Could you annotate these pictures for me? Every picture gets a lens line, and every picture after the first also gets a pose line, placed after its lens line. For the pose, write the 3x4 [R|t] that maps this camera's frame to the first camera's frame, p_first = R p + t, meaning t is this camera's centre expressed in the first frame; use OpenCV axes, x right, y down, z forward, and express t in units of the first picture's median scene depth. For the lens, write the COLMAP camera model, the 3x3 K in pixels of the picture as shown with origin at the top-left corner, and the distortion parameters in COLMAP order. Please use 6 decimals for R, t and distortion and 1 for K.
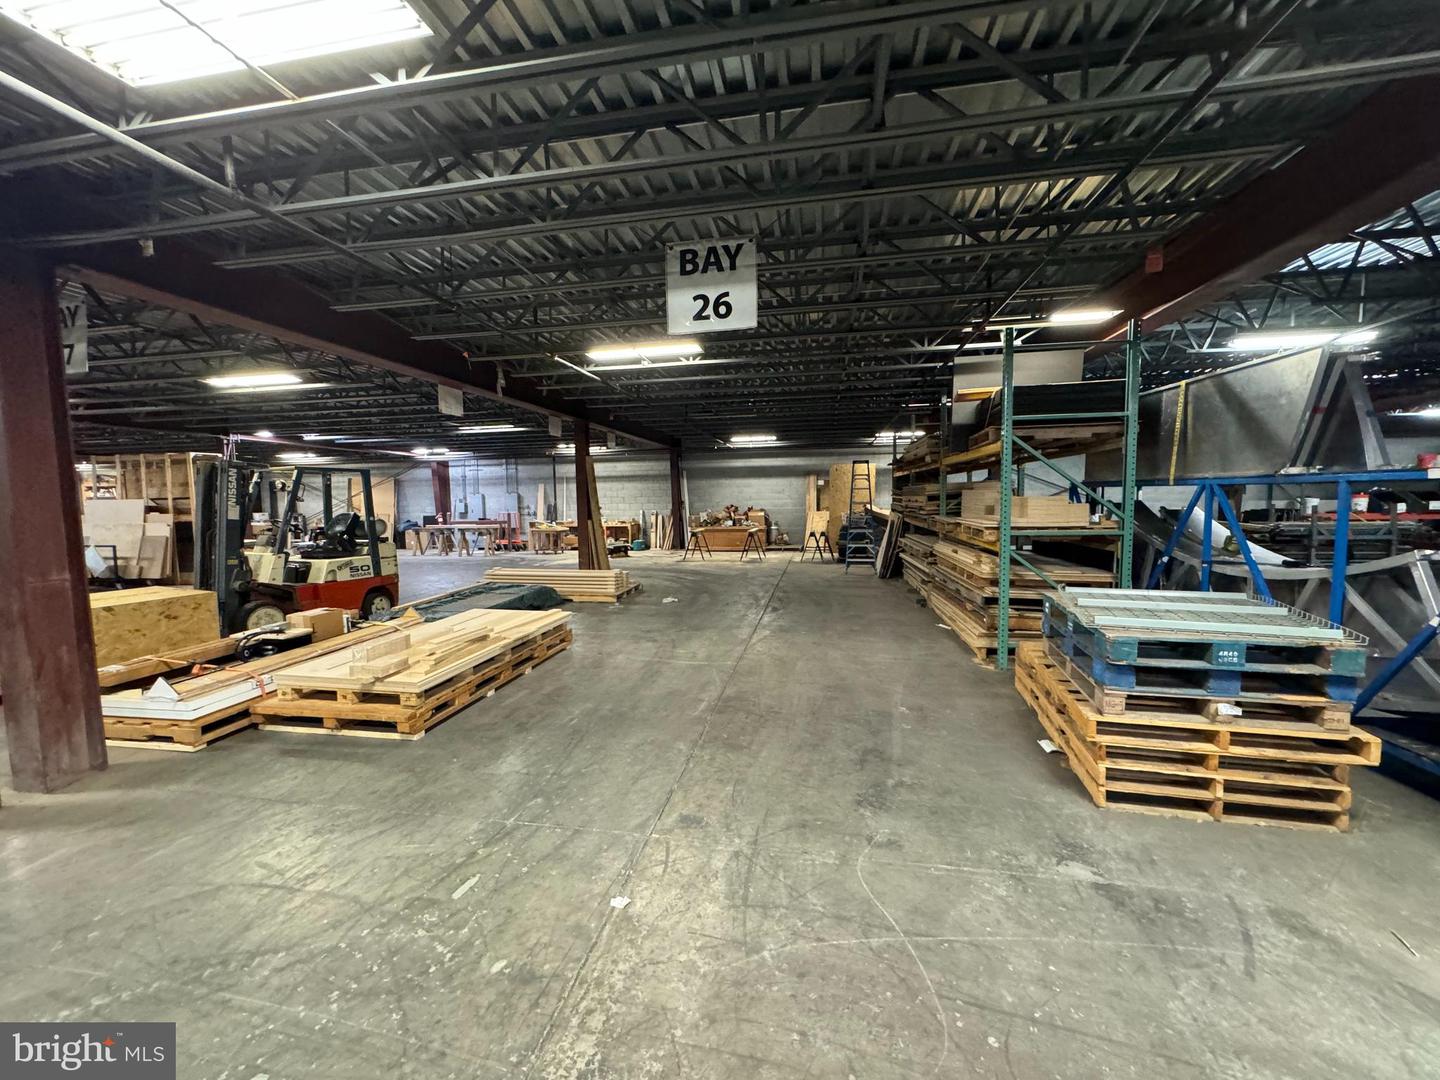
lens RADIAL K [[573.1, 0, 720.0], [0, 573.1, 540.0], [0, 0, 1]] dist [0.002605, 0.000474]
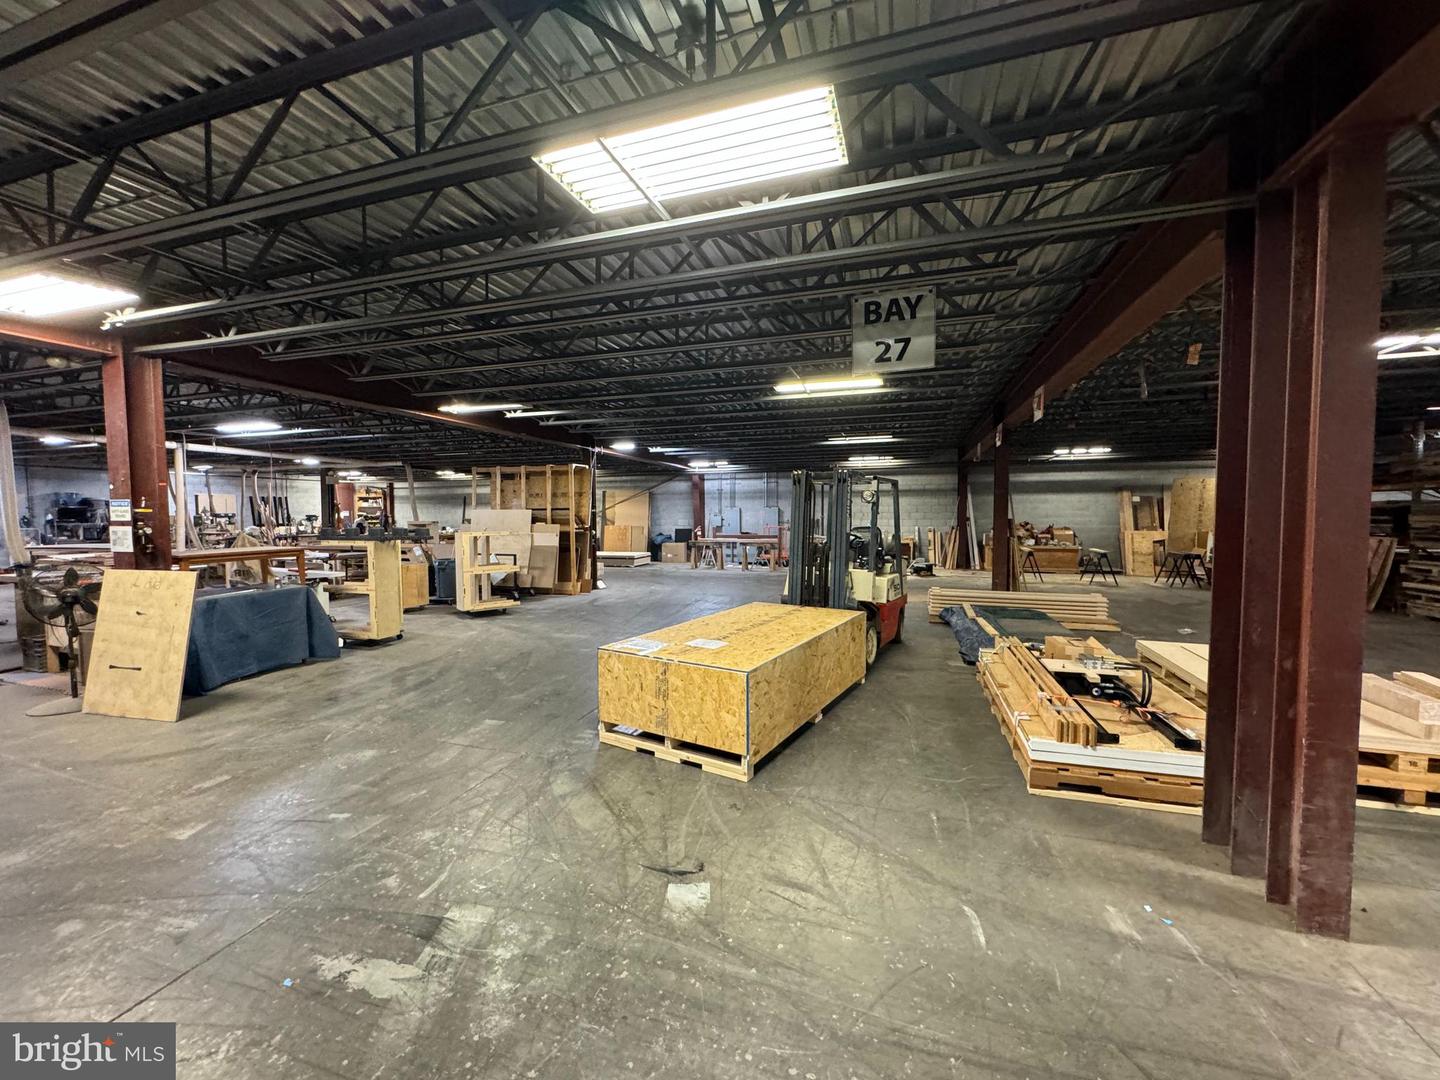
lens RADIAL K [[573.1, 0, 720.0], [0, 573.1, 540.0], [0, 0, 1]] dist [0.002605, 0.000474]
pose [[0.992630, 0.016959, -0.119991, -0.359344], [-0.020319, 0.999434, -0.026829, 0.002533], [0.119468, 0.029070, 0.992412, 0.020575]]
